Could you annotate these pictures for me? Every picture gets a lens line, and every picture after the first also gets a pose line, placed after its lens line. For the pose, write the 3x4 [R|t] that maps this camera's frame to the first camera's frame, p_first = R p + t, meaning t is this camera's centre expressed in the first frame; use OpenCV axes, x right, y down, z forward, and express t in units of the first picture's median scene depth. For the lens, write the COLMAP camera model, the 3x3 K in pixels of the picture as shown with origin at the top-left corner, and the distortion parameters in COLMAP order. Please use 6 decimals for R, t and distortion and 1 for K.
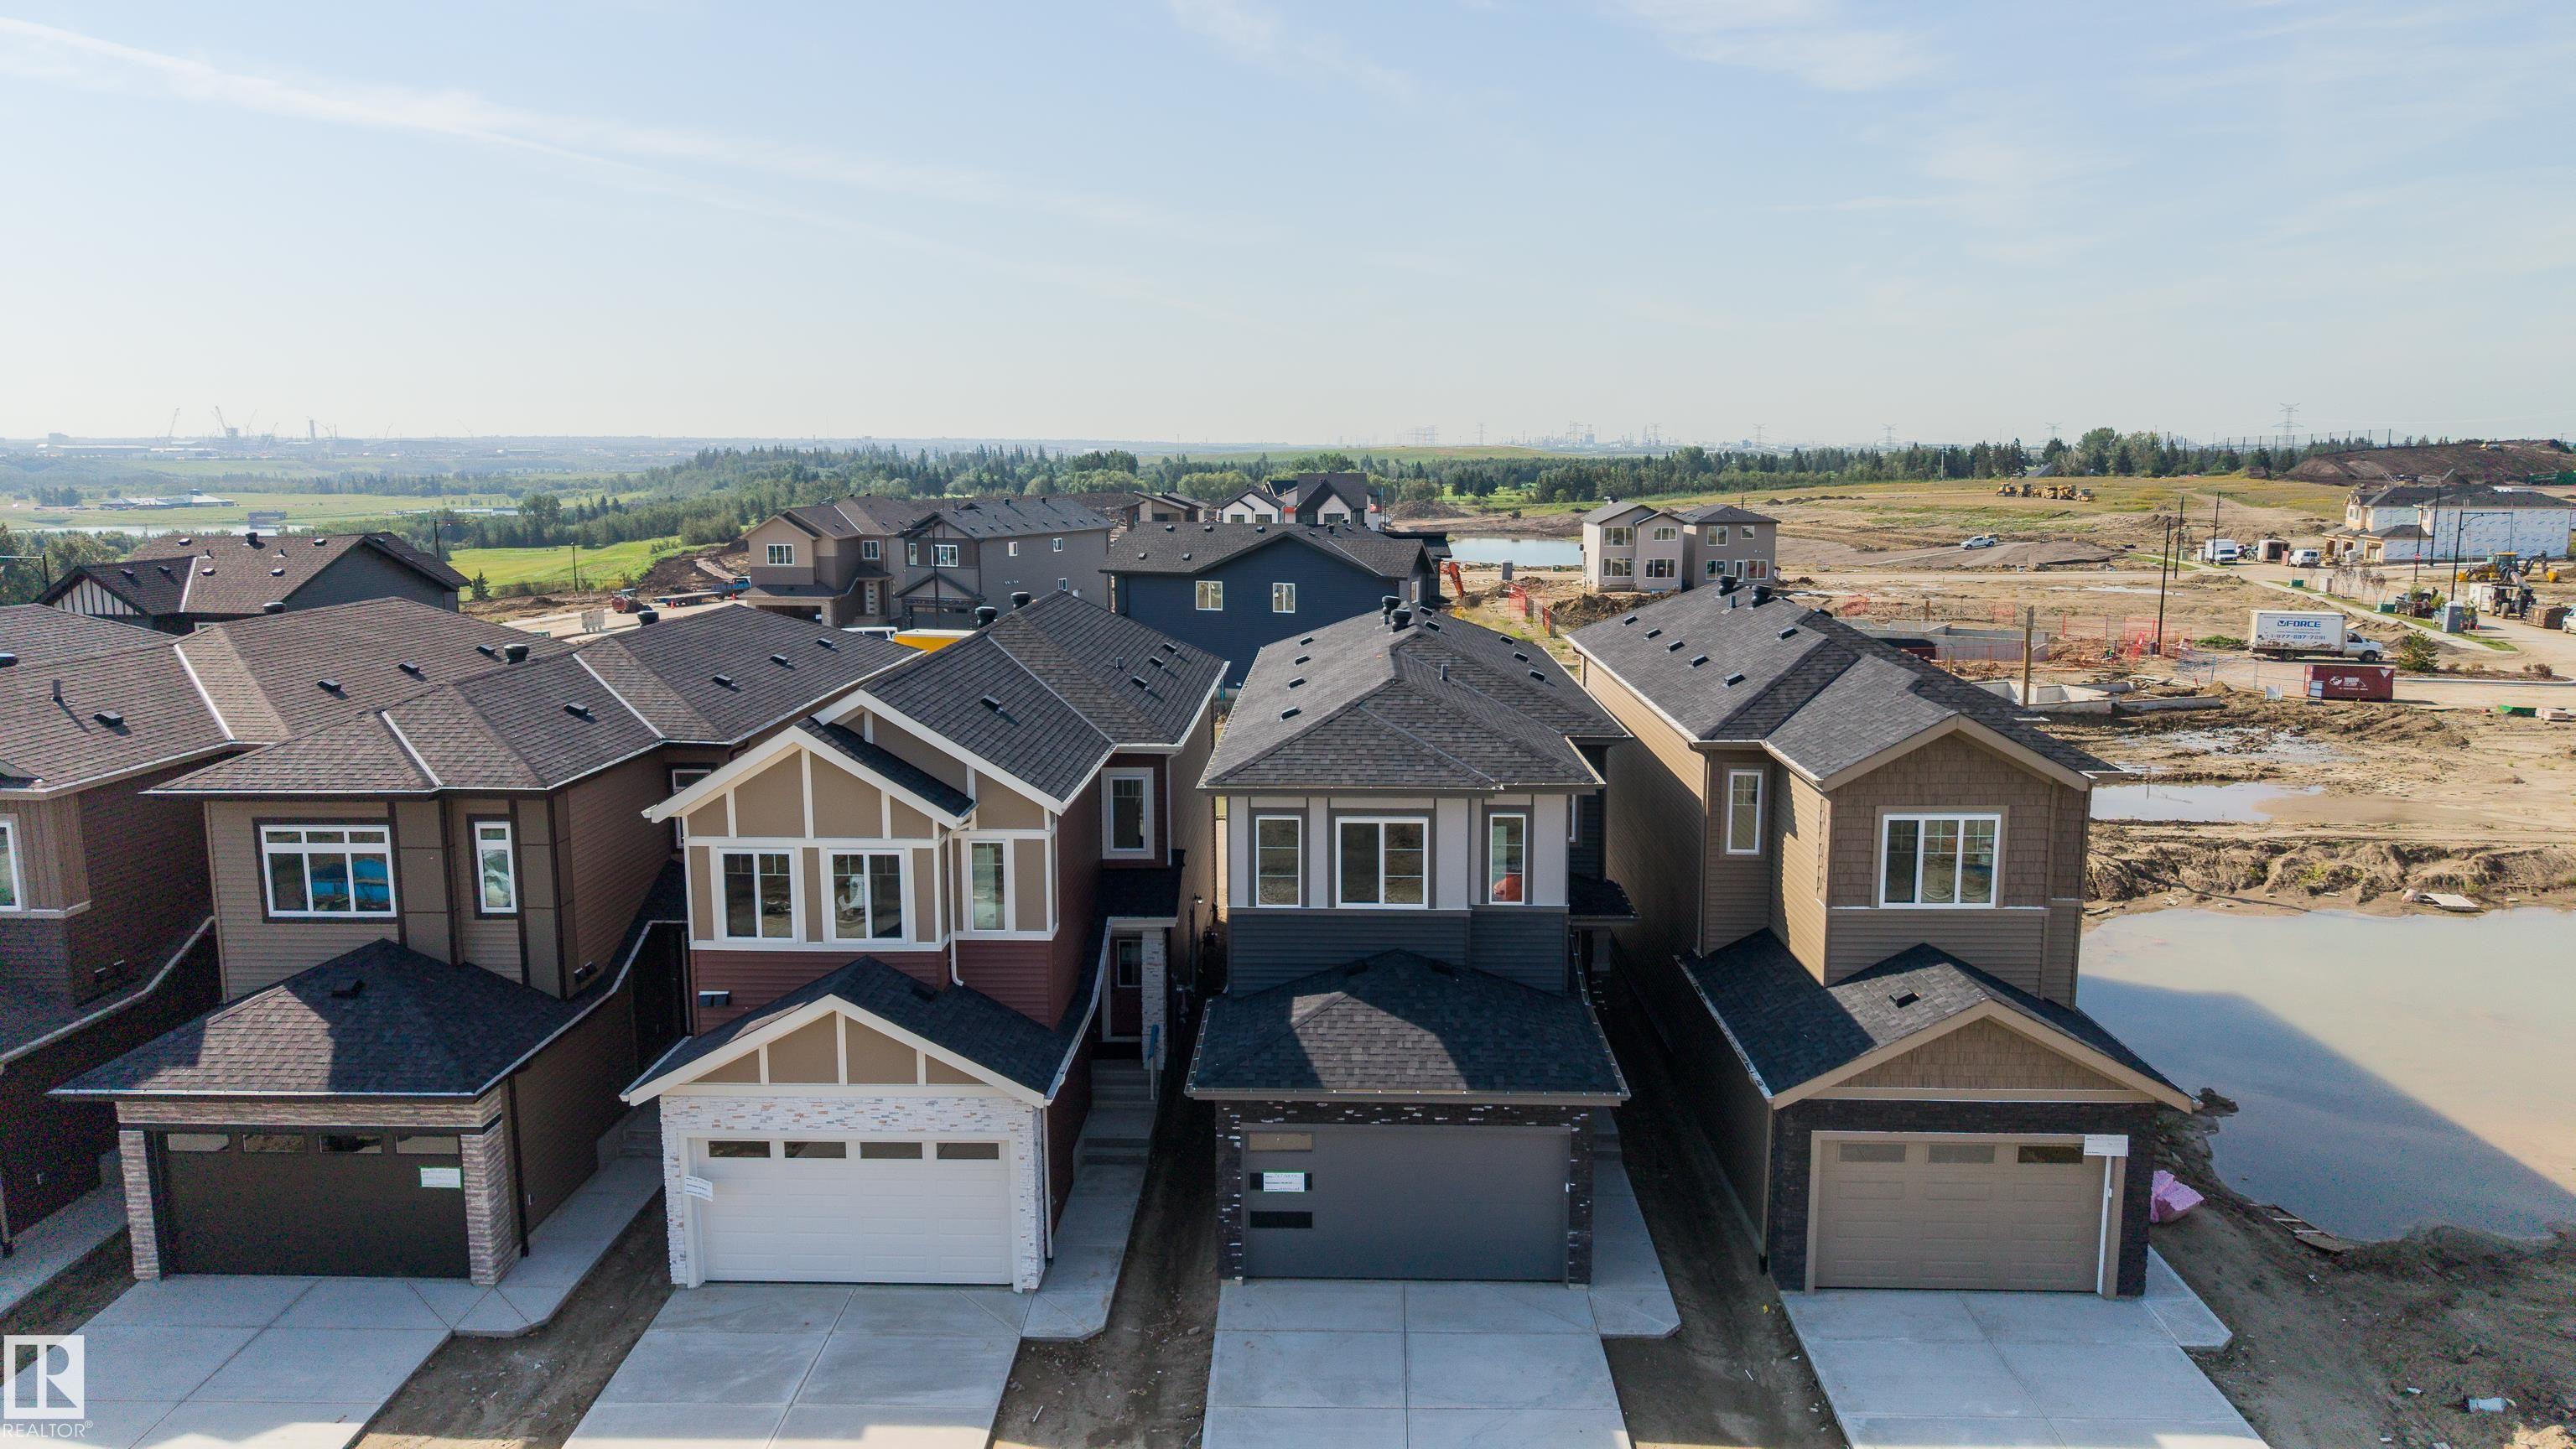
lens RADIAL K [[1709.2, 0, 1281.0], [0, 1709.2, 732.9], [0, 0, 1]] dist [0.042273, -0.051120]
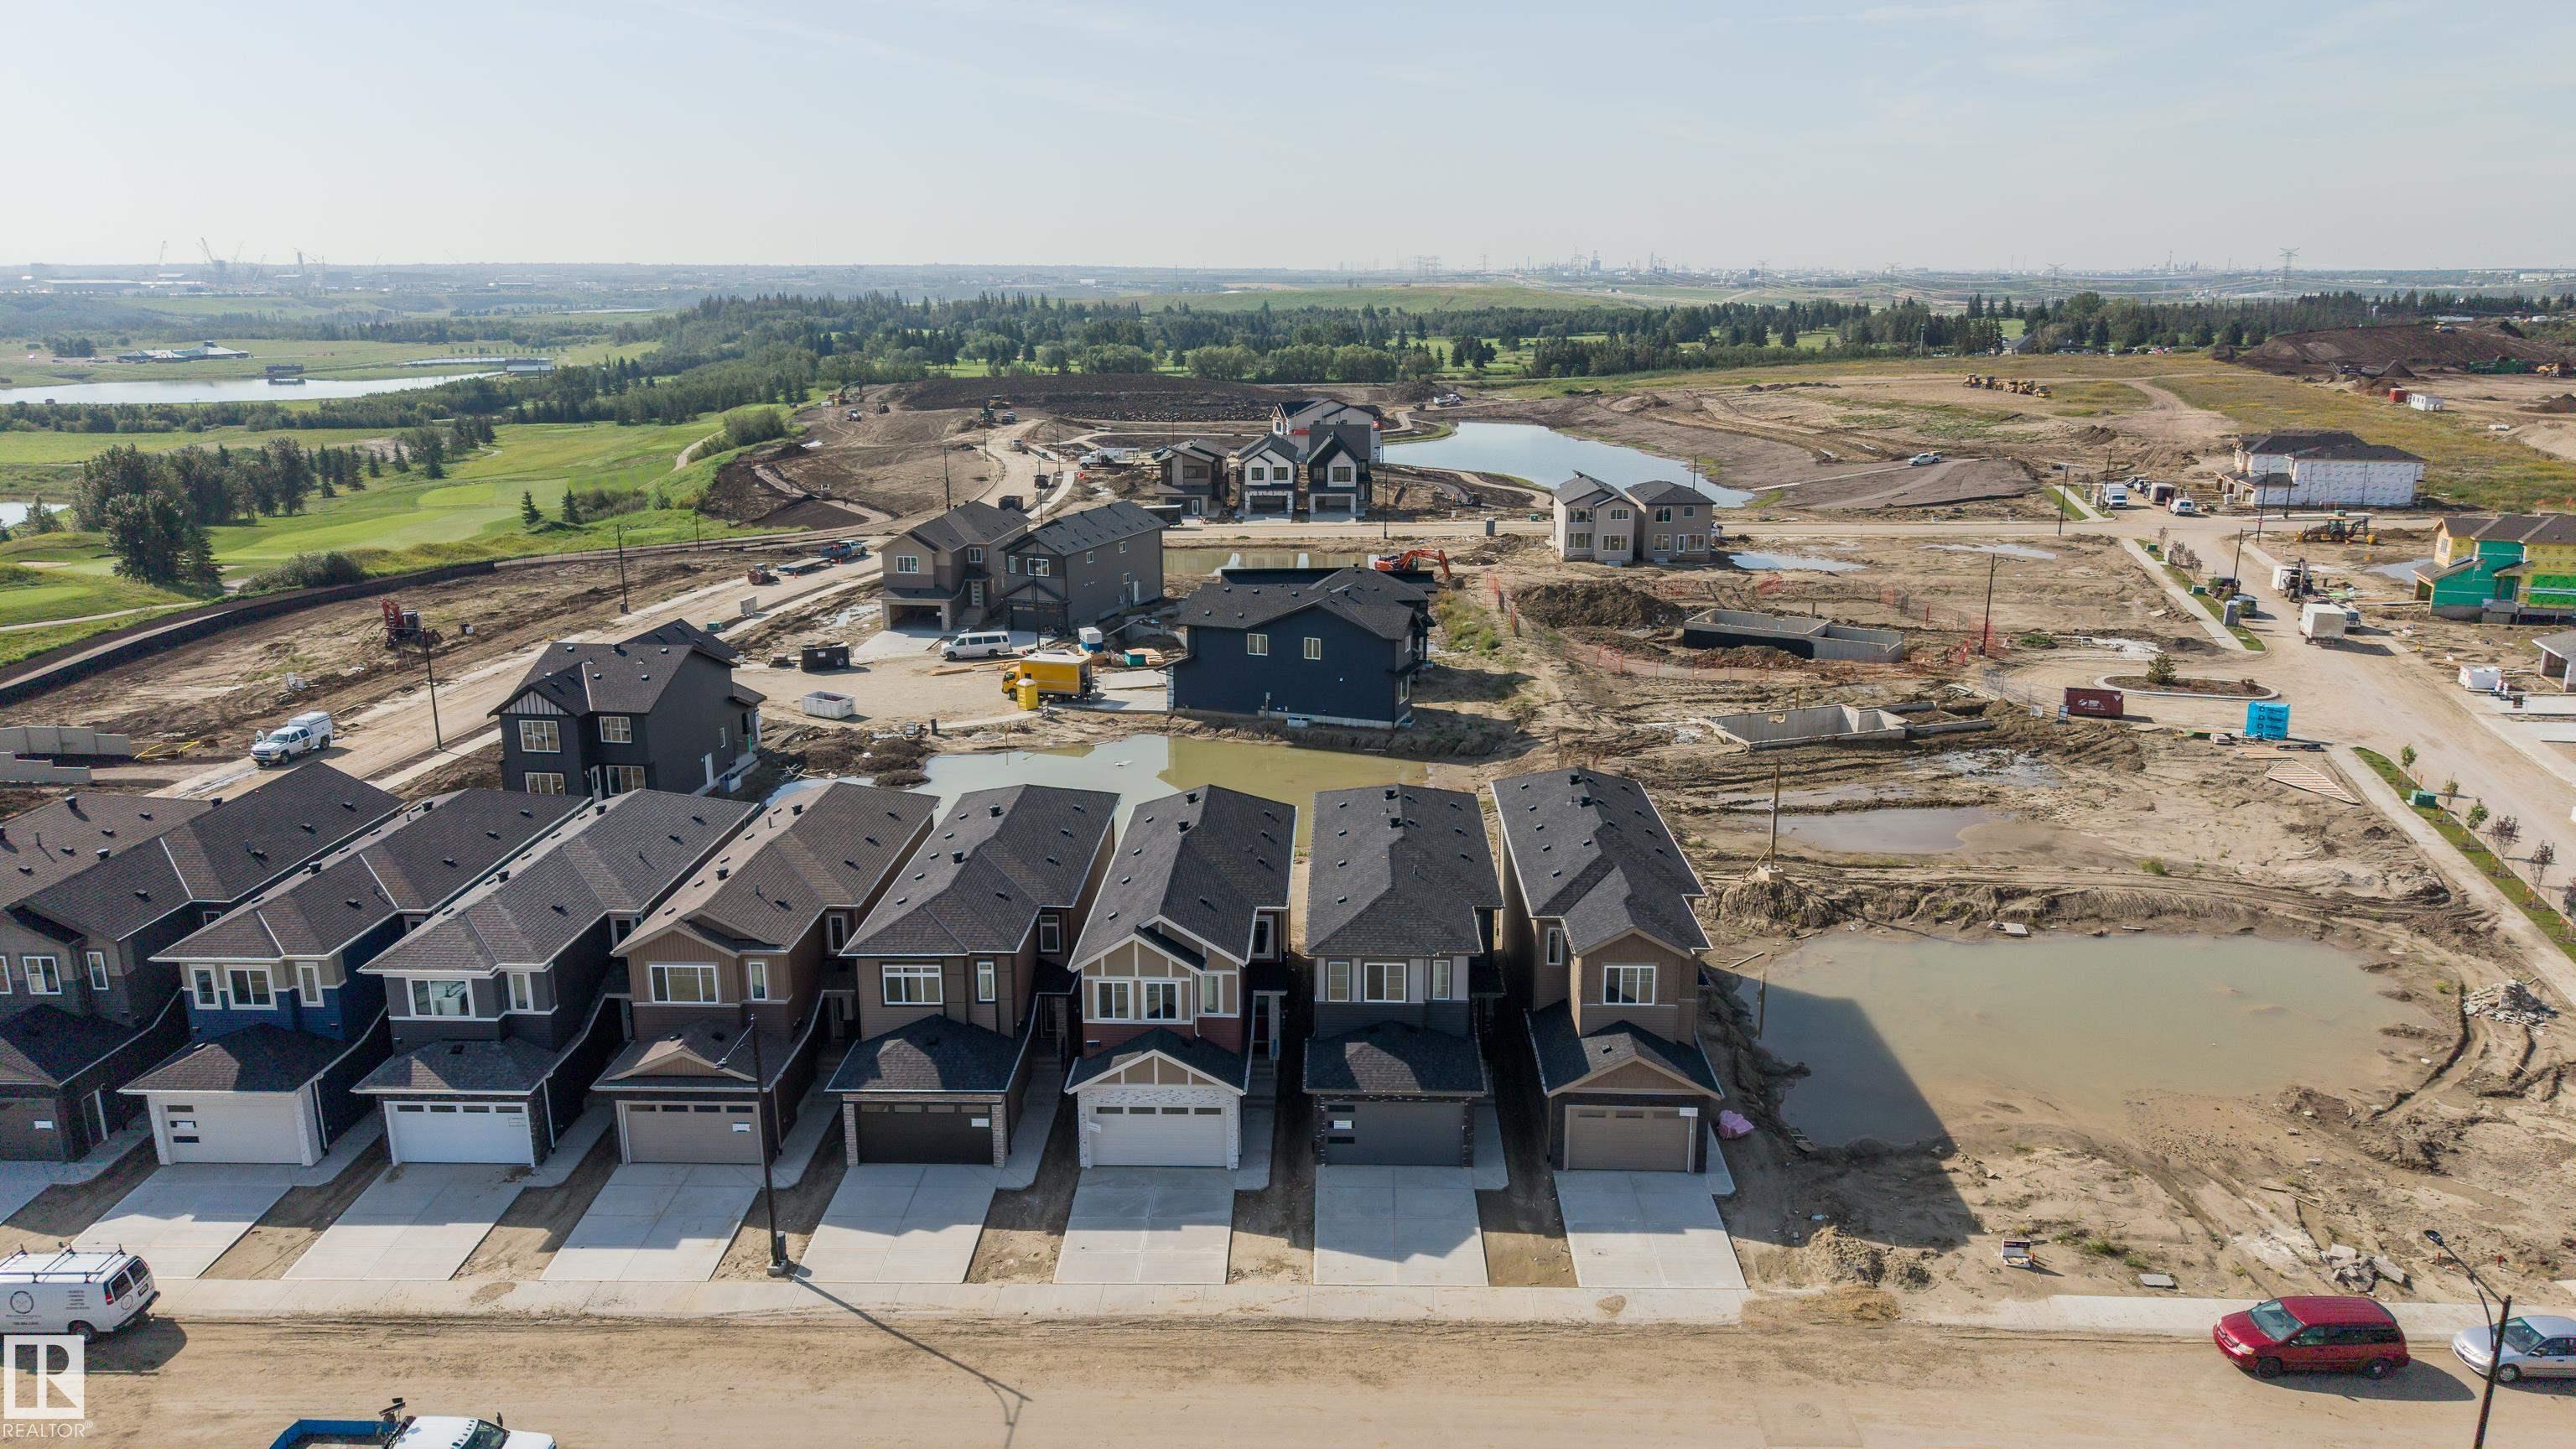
lens RADIAL K [[1709.2, 0, 1281.0], [0, 1709.2, 732.9], [0, 0, 1]] dist [0.042273, -0.051120]
pose [[1.000000, -0.000633, 0.000473, -0.080570], [0.000584, 0.995166, 0.098205, -0.482988], [-0.000533, -0.098205, 0.995166, -1.230184]]
